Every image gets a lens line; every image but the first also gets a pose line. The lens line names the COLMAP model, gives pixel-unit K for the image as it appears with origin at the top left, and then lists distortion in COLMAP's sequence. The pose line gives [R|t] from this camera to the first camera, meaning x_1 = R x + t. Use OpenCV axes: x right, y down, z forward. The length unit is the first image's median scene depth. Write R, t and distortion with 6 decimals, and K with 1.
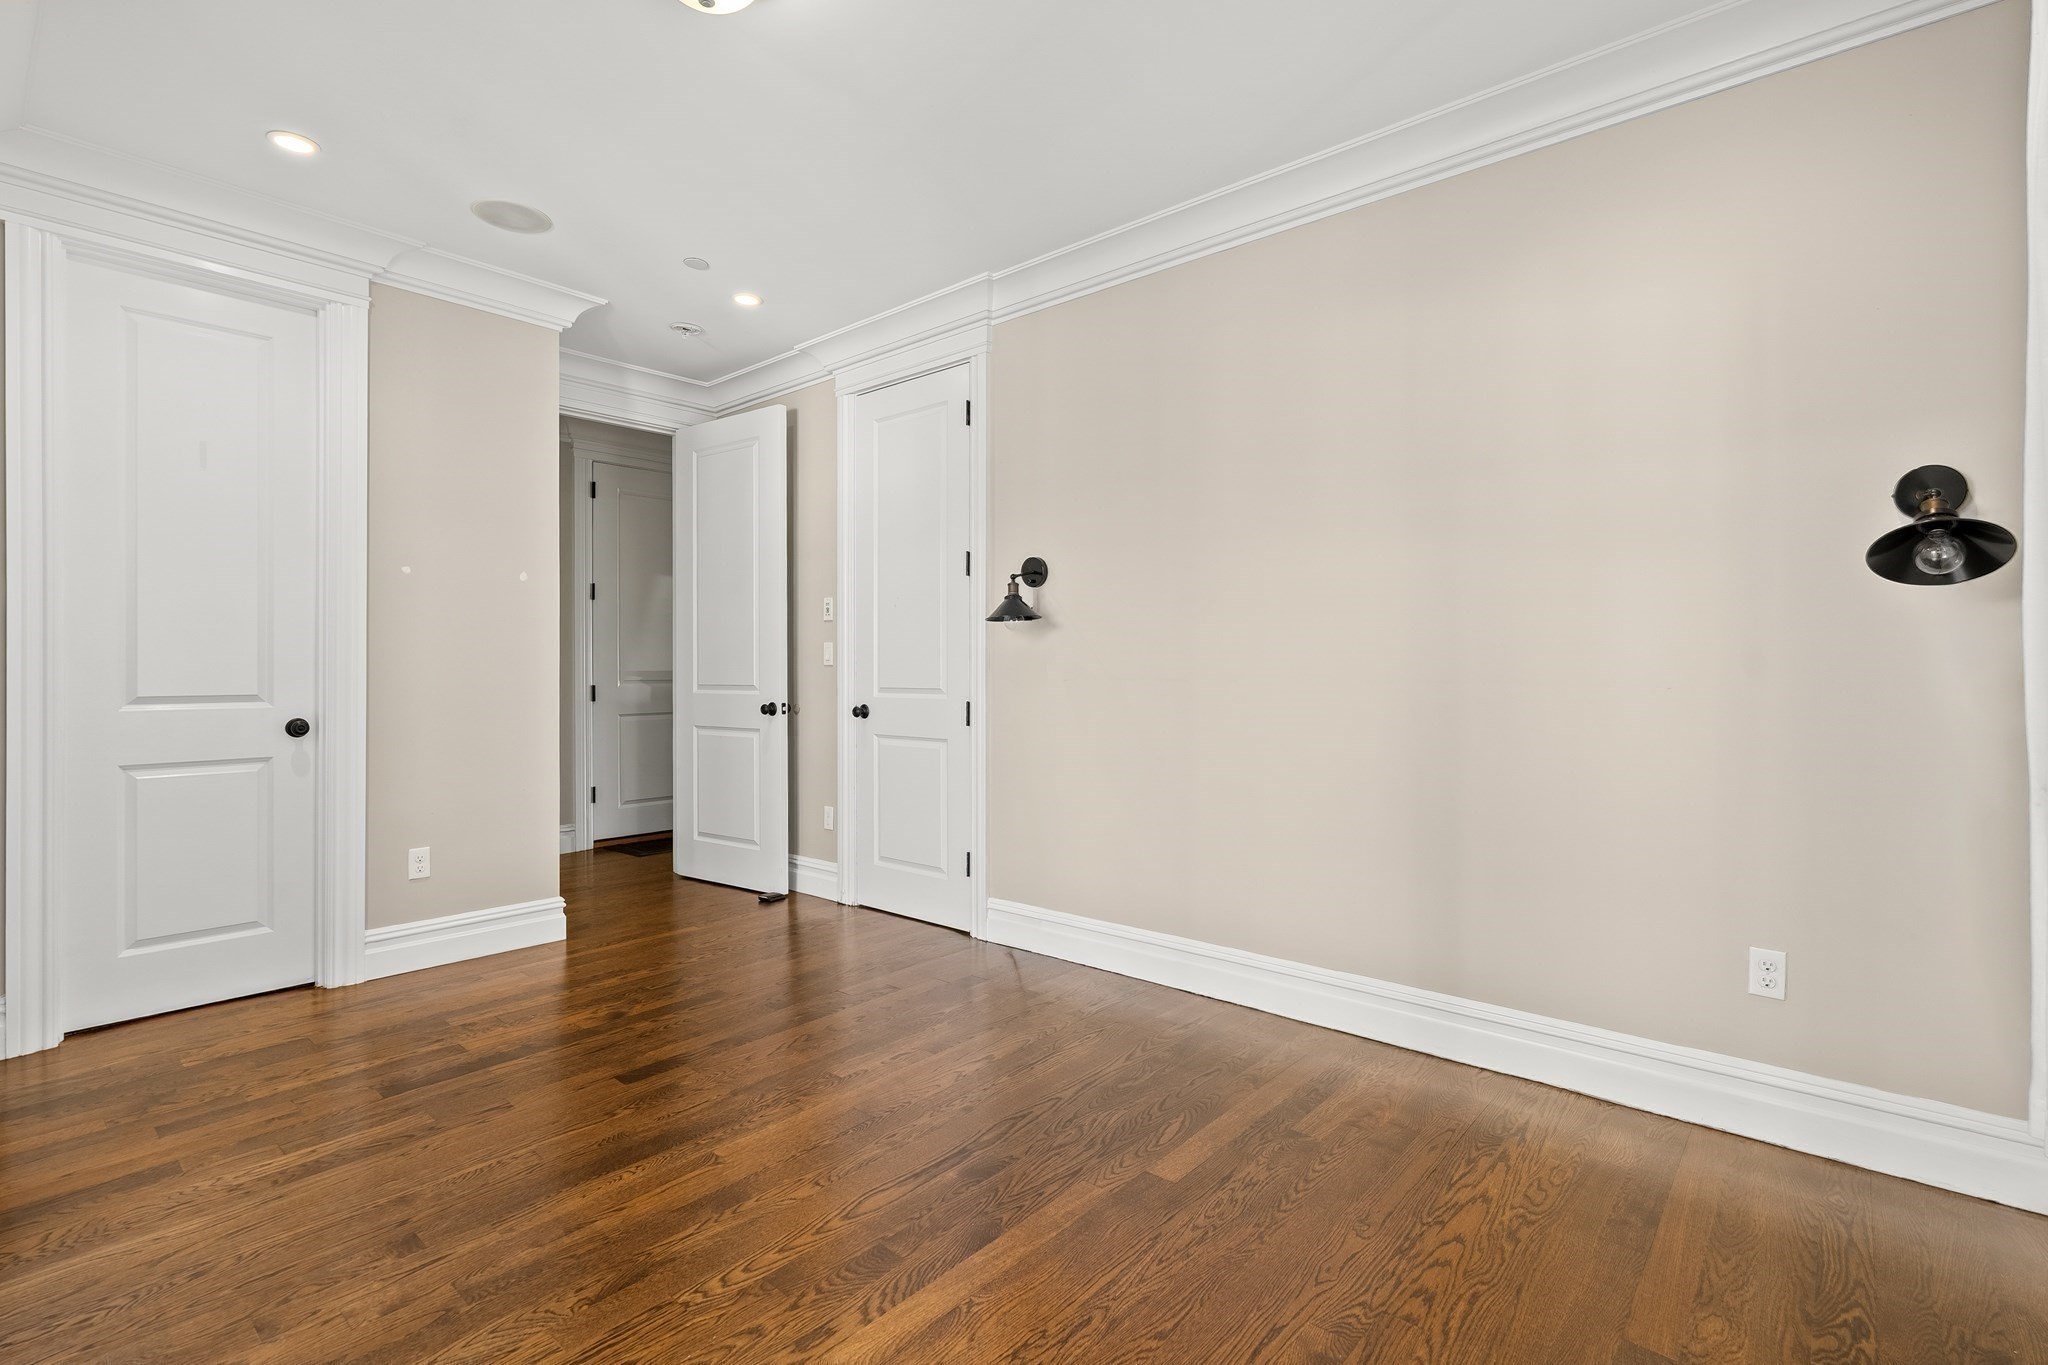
lens RADIAL K [[932.7, 0, 1037.8], [0, 932.7, 667.5], [0, 0, 1]] dist [-0.008201, 0.000330]
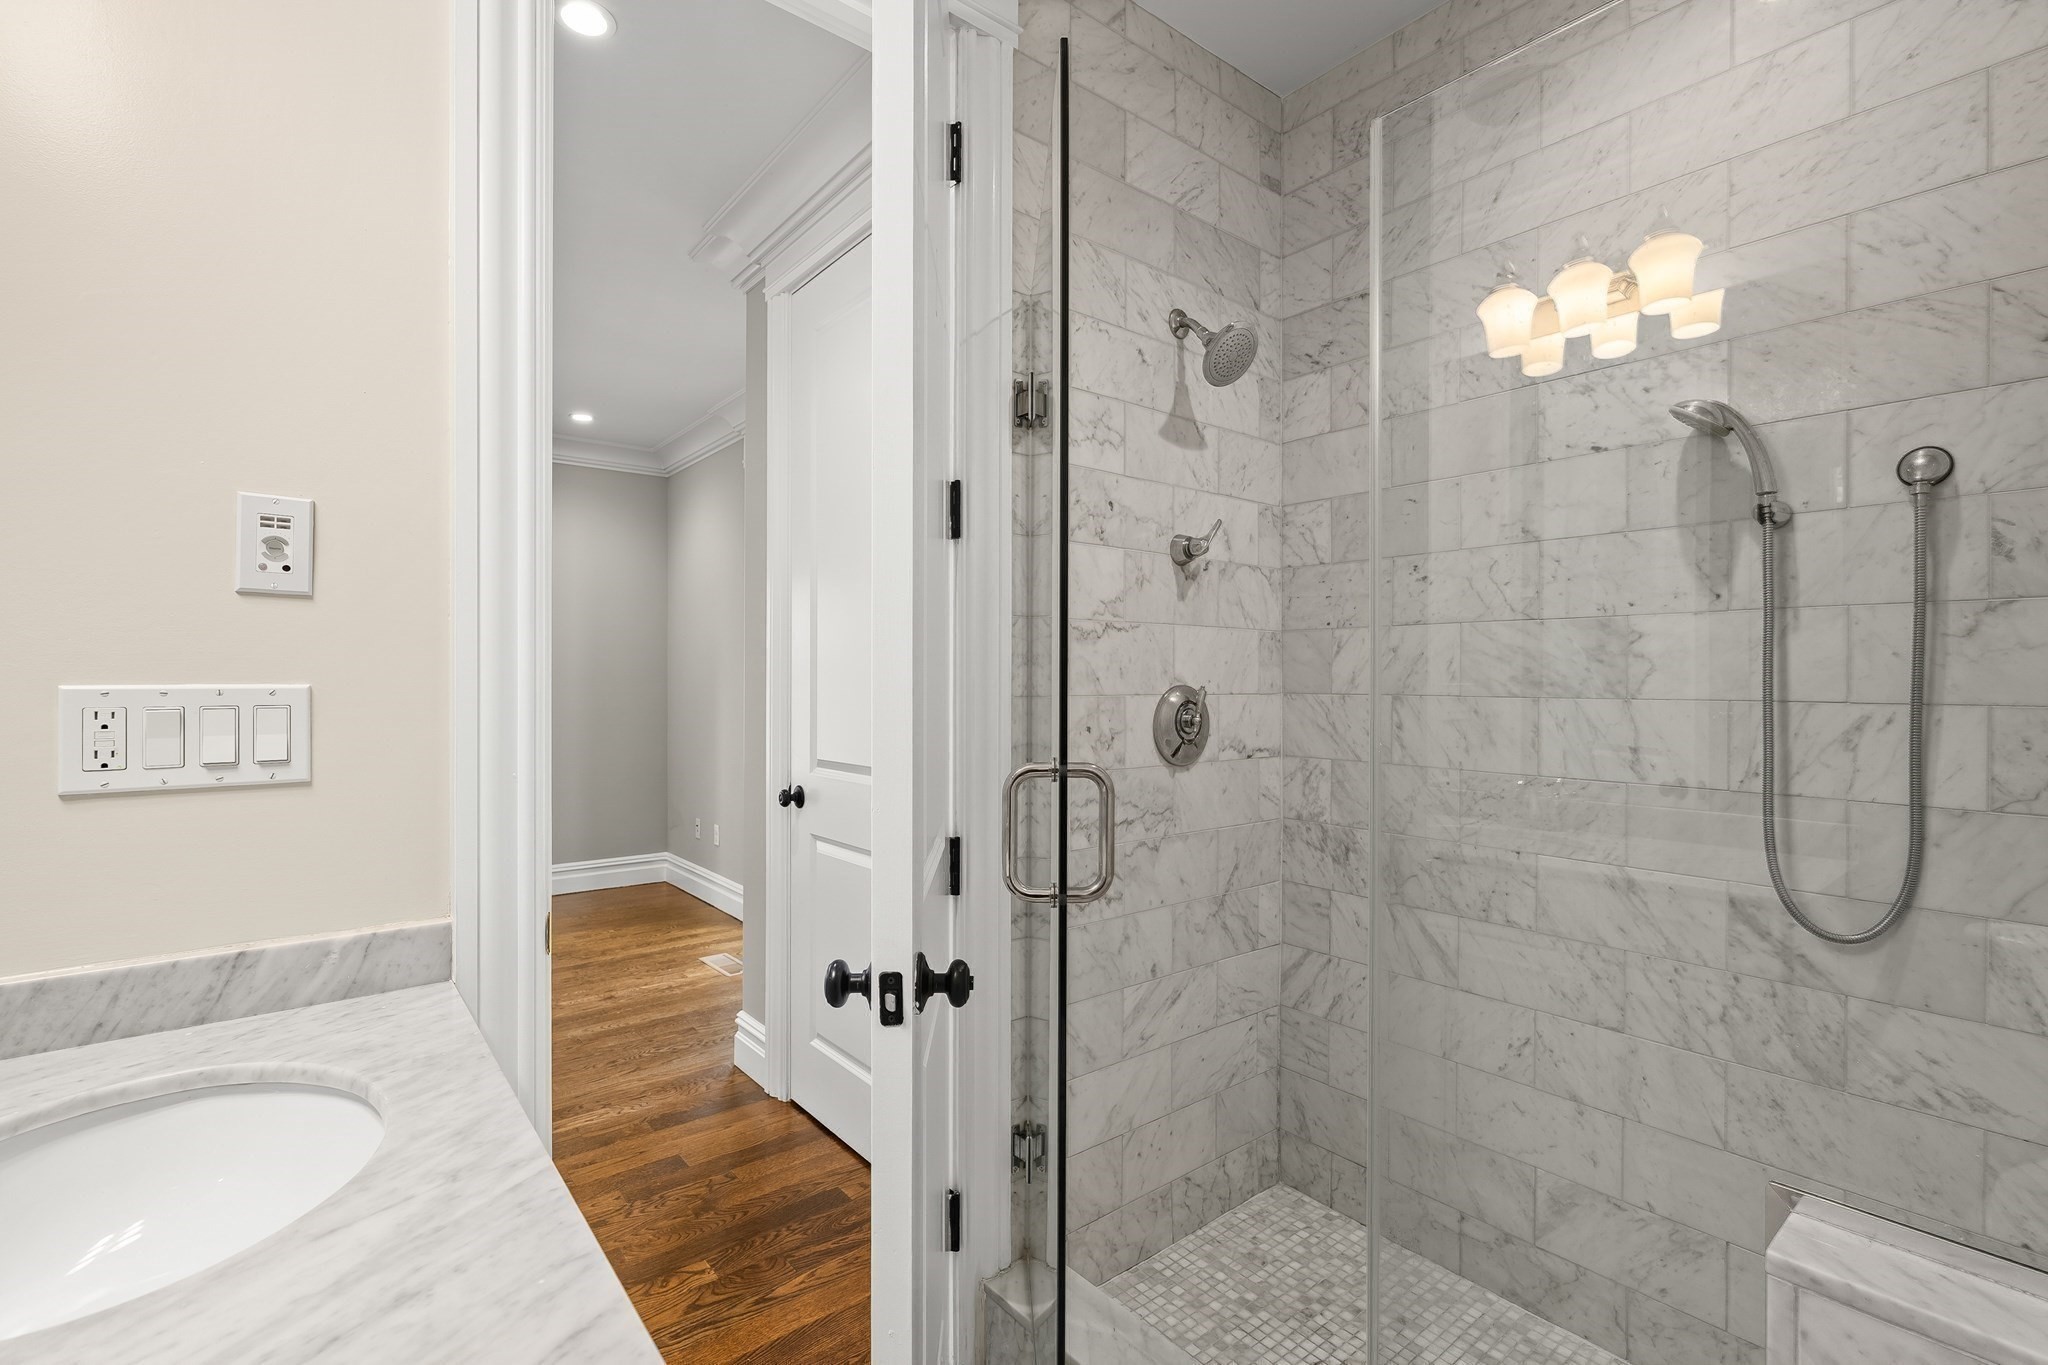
lens RADIAL K [[928.6, 0, 1026.1], [0, 928.6, 680.3], [0, 0, 1]] dist [-0.003488, 0.001127]
pose [[-0.981593, 0.004031, 0.190940, -1.565119], [0.004139, 0.999991, 0.000168, -0.057750], [-0.190938, 0.000955, -0.981602, 2.001727]]
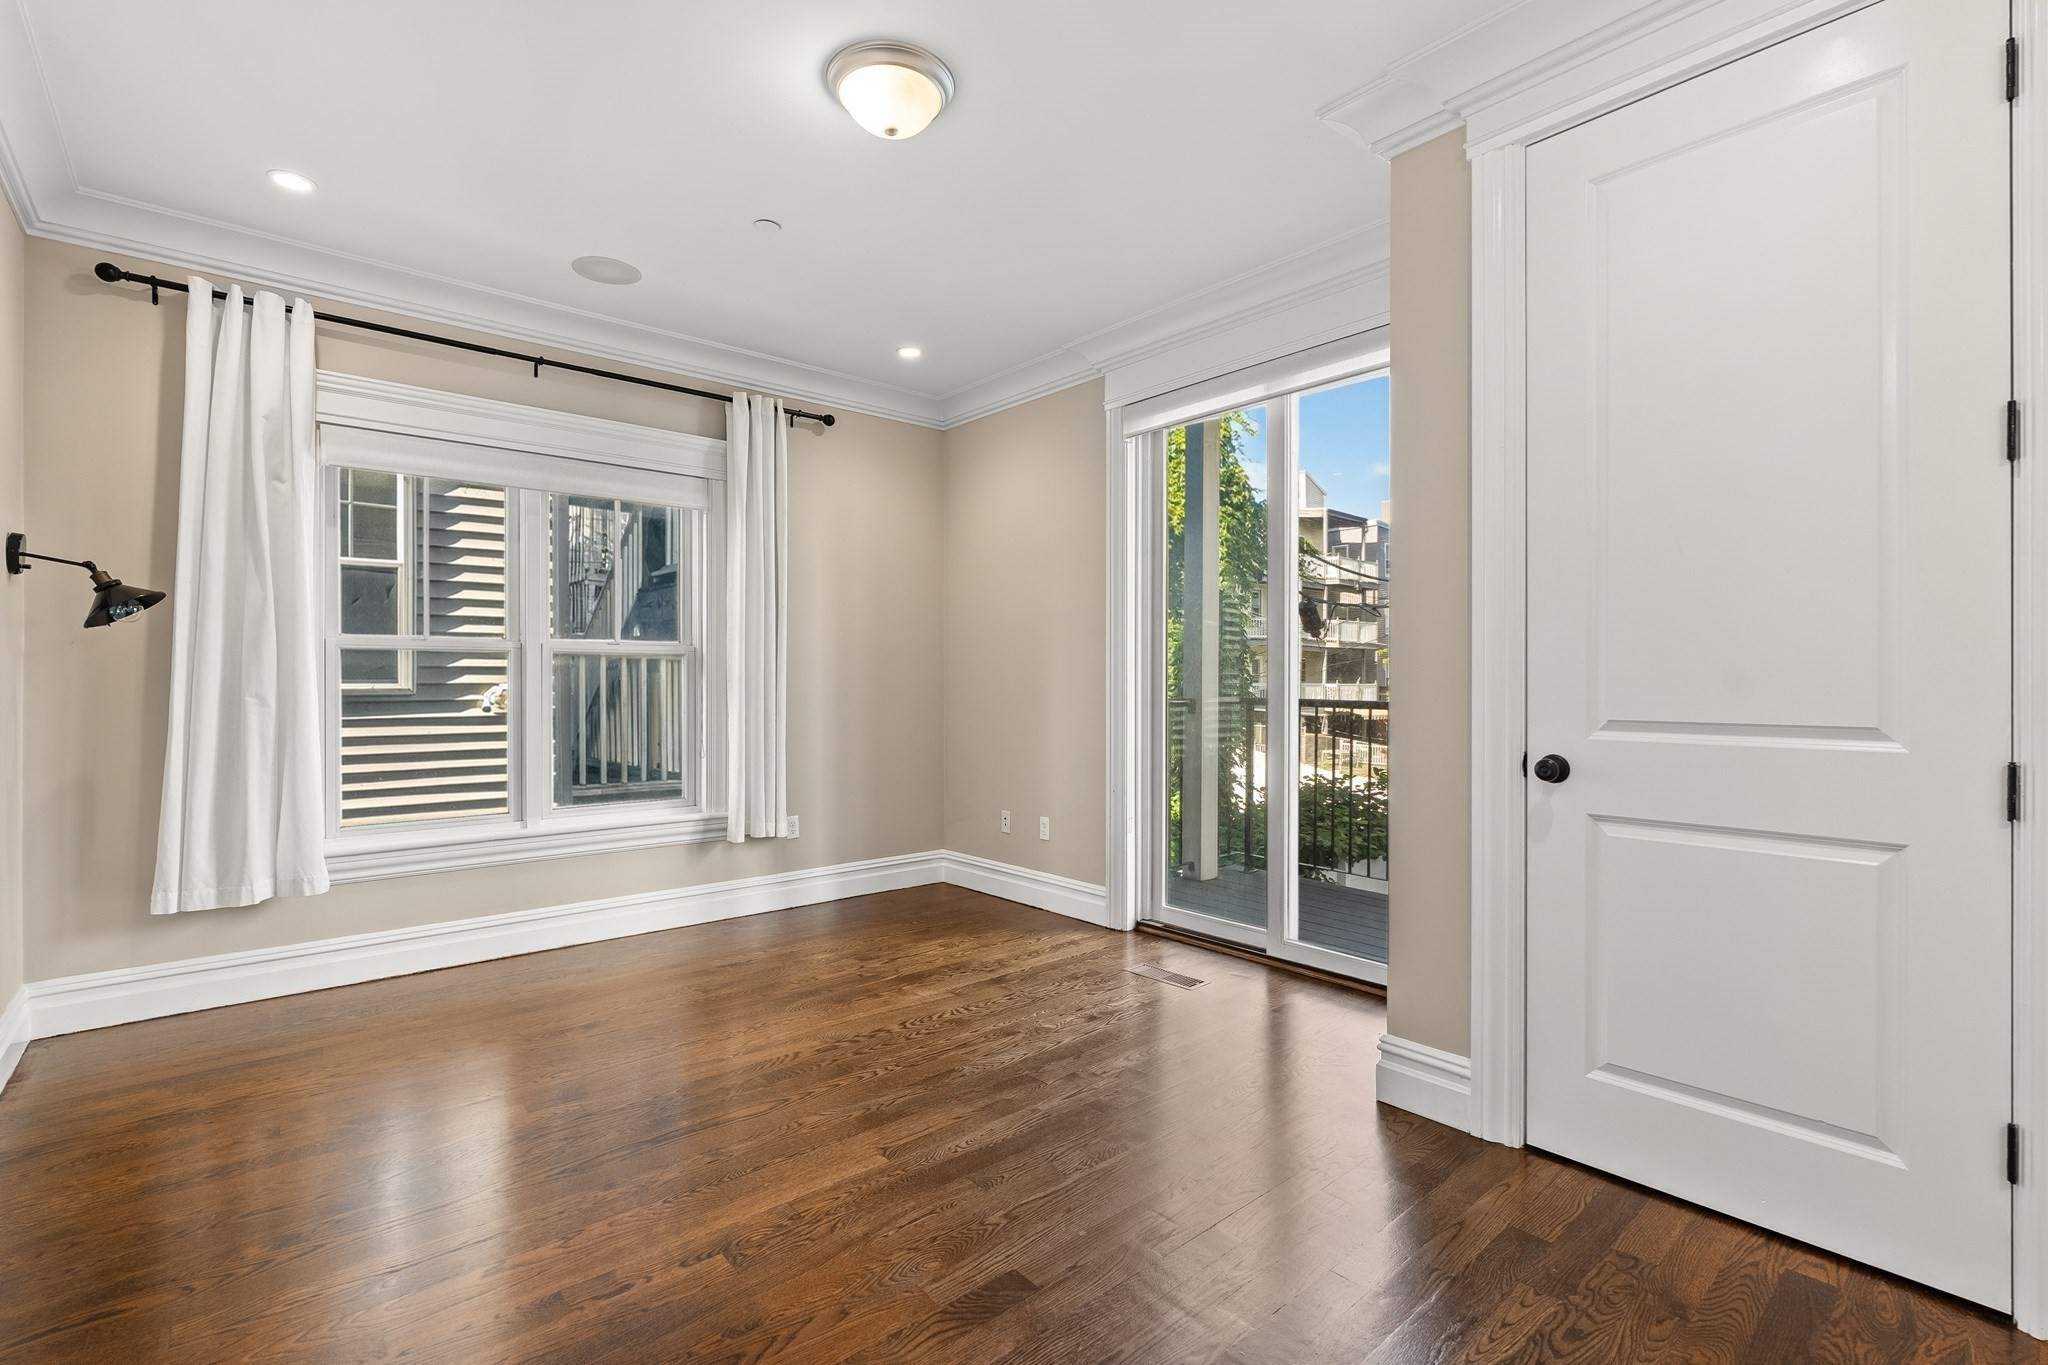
lens RADIAL K [[928.6, 0, 1026.1], [0, 928.6, 680.3], [0, 0, 1]] dist [-0.003488, 0.001127]
pose [[-0.988519, 0.001777, 0.151088, -0.631435], [0.001362, 0.999995, -0.002848, 0.001947], [-0.151092, -0.002610, -0.988516, 1.916402]]
